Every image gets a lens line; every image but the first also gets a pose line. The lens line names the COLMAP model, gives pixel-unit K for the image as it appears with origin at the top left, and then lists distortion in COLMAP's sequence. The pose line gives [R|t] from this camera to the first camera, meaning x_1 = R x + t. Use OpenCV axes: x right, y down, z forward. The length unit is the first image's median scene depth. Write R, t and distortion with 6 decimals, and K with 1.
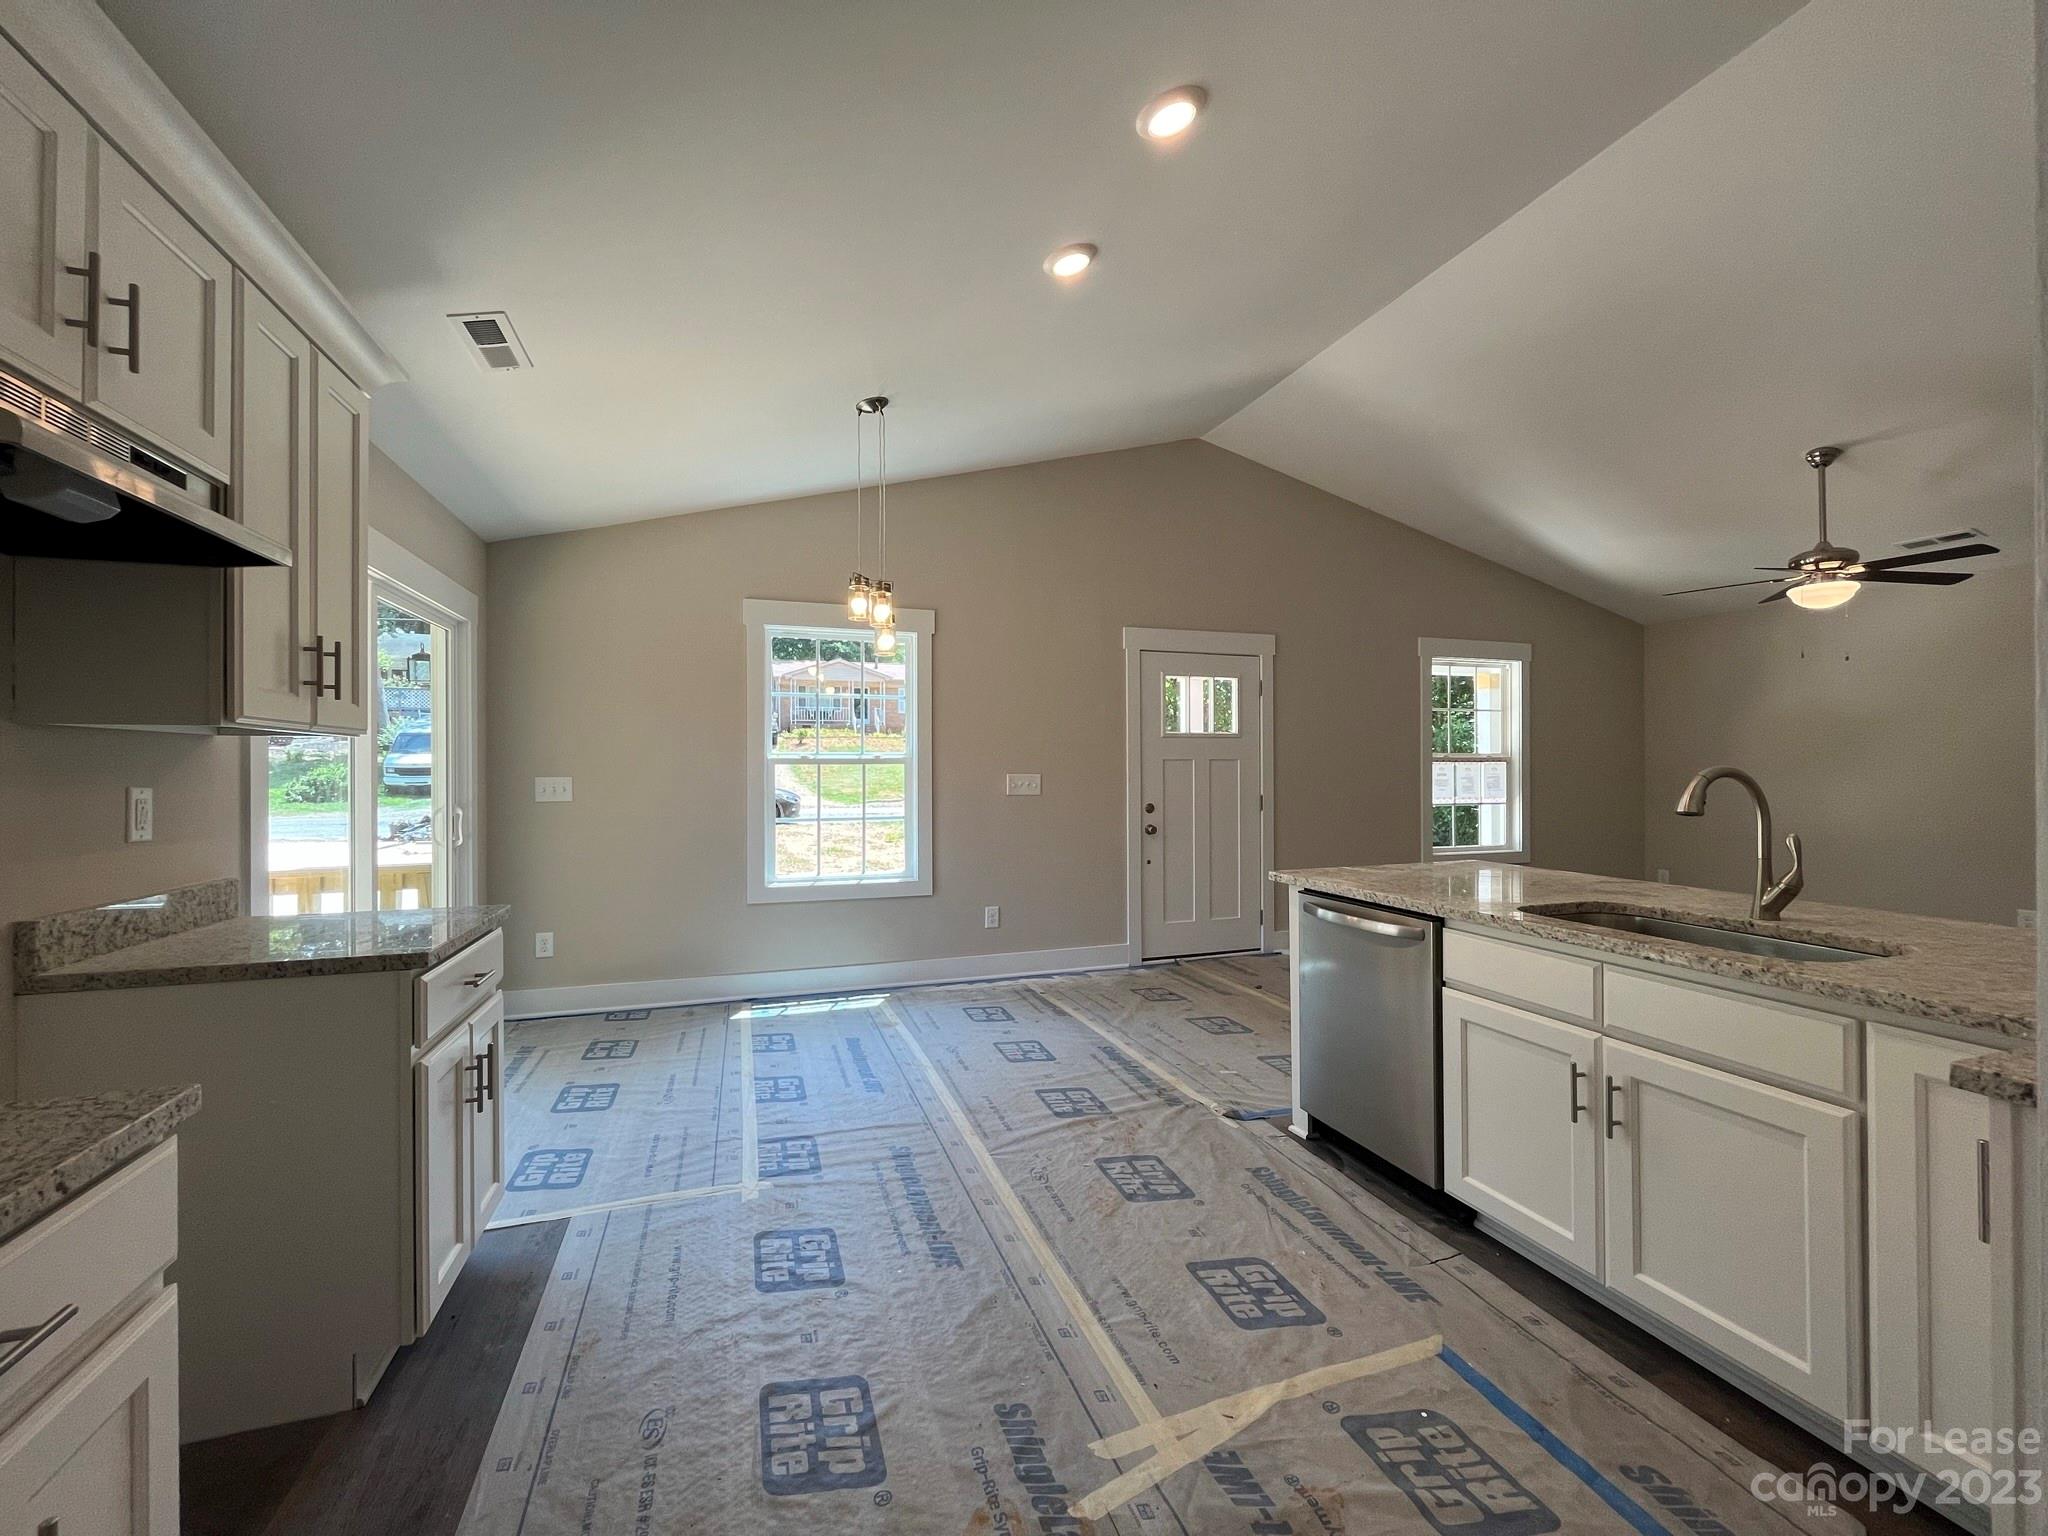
lens RADIAL K [[832.3, 0, 1015.3], [0, 832.3, 762.7], [0, 0, 1]] dist [-0.003606, 0.000457]
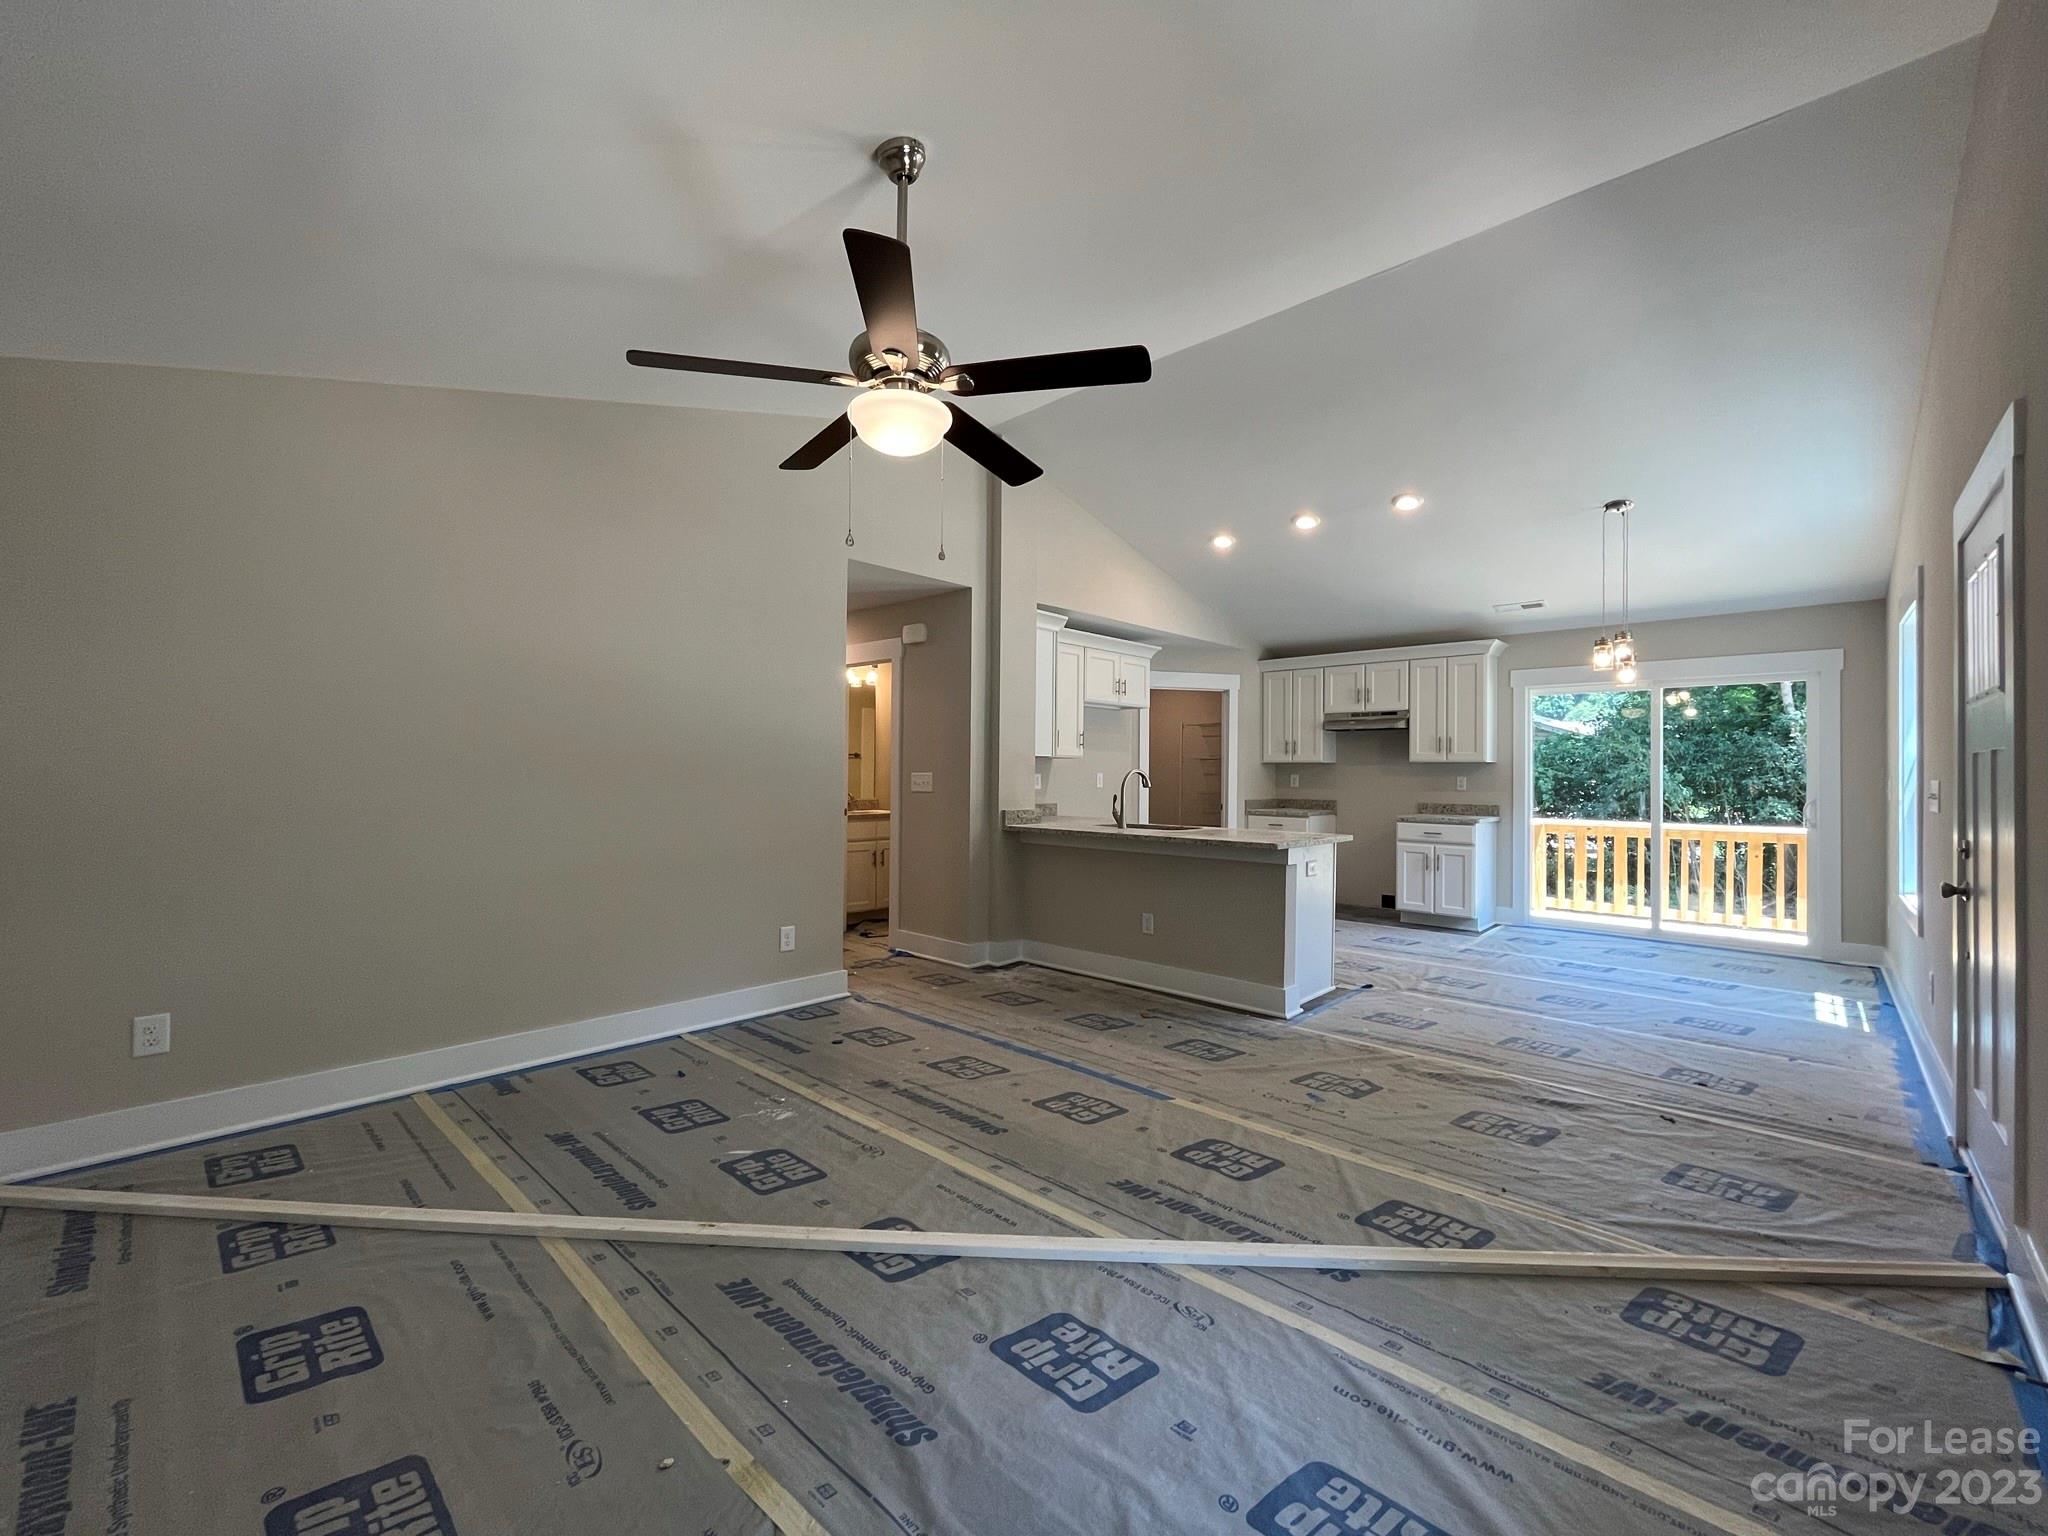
lens RADIAL K [[832.3, 0, 1023.5], [0, 832.3, 773.3], [0, 0, 1]] dist [-0.003606, 0.000457]
pose [[-0.874860, -0.002414, -0.484370, 1.526717], [-0.000326, 0.999990, -0.004395, 0.018460], [0.484376, -0.003688, -0.874852, 1.959007]]
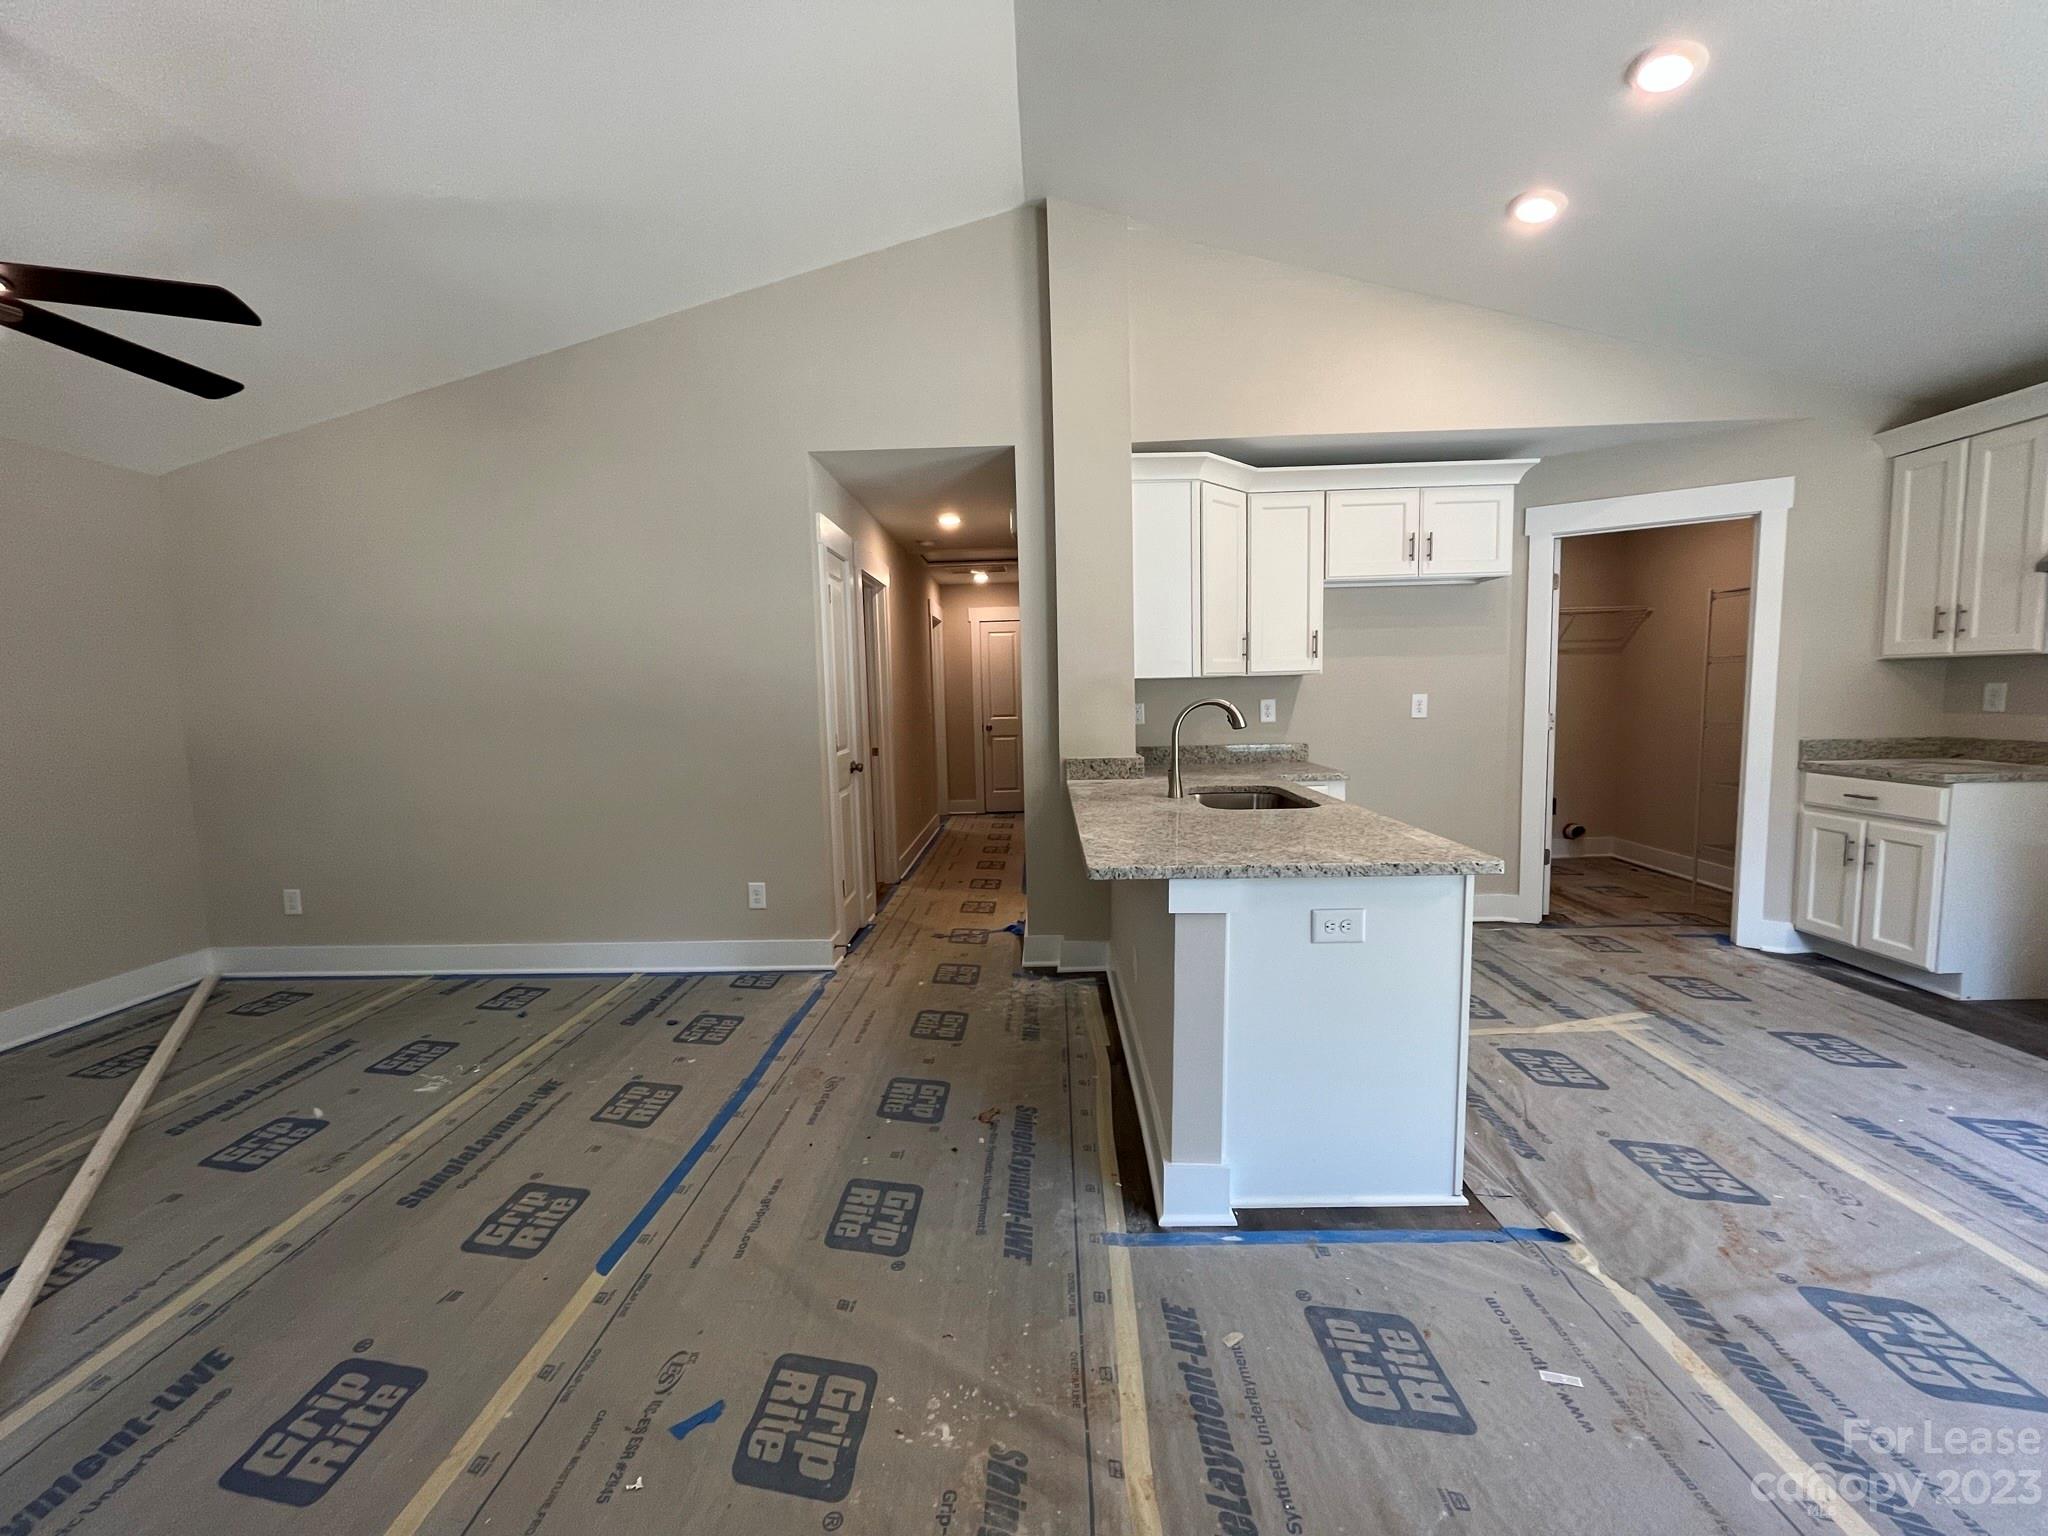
lens RADIAL K [[832.3, 0, 1021.9], [0, 832.3, 769.8], [0, 0, 1]] dist [-0.003606, 0.000457]
pose [[-0.942854, -0.003672, 0.333186, 0.414213], [0.026904, 0.995835, 0.087109, -0.003912], [-0.332118, 0.091095, -0.938829, 1.608590]]
